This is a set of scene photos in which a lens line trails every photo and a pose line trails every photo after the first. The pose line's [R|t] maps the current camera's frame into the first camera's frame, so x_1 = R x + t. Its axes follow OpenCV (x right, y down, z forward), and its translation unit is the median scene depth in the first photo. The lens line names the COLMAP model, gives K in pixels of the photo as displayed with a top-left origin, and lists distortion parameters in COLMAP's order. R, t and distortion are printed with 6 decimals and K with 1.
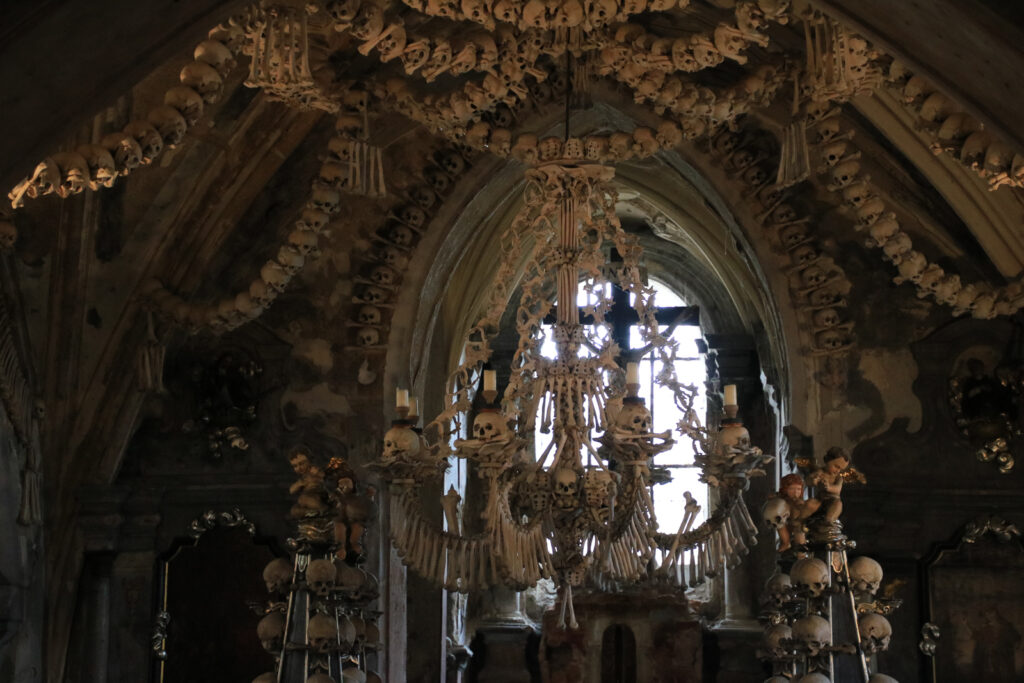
lens RADIAL K [[2520.2, 0, 512.0], [0, 2520.2, 341.5], [0, 0, 1]] dist [0.393591, -0.059526]
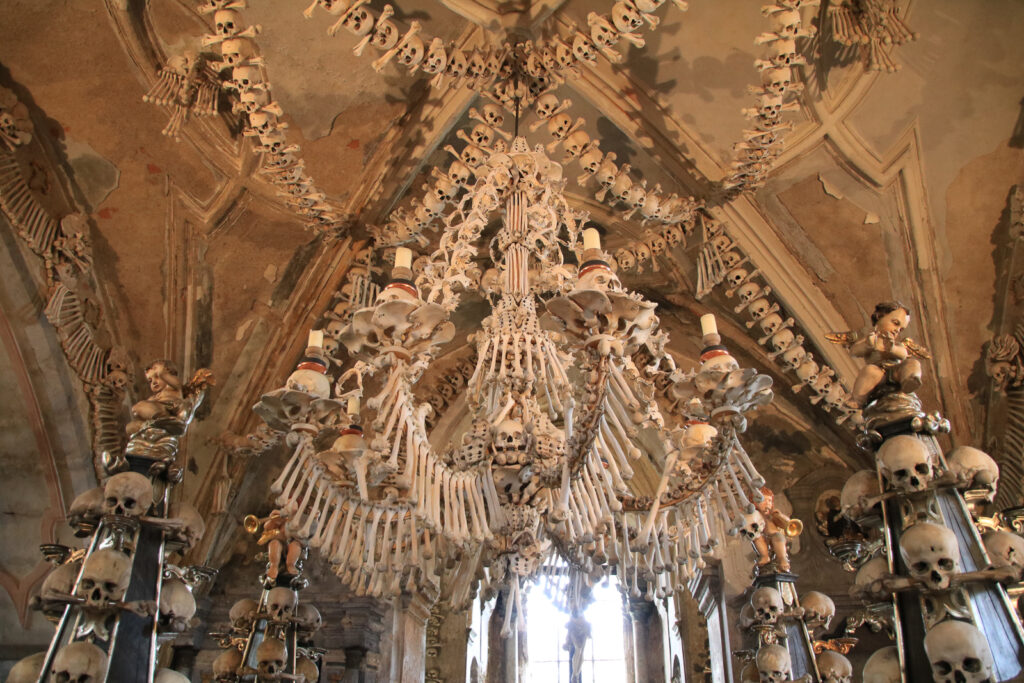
lens RADIAL K [[780.9, 0, 512.0], [0, 780.9, 341.5], [0, 0, 1]] dist [-0.149998, 0.076108]
pose [[0.999513, -0.014997, -0.027379, 0.028175], [0.002266, 0.909587, -0.415507, 0.126319], [0.031135, 0.415243, 0.909178, 0.746507]]
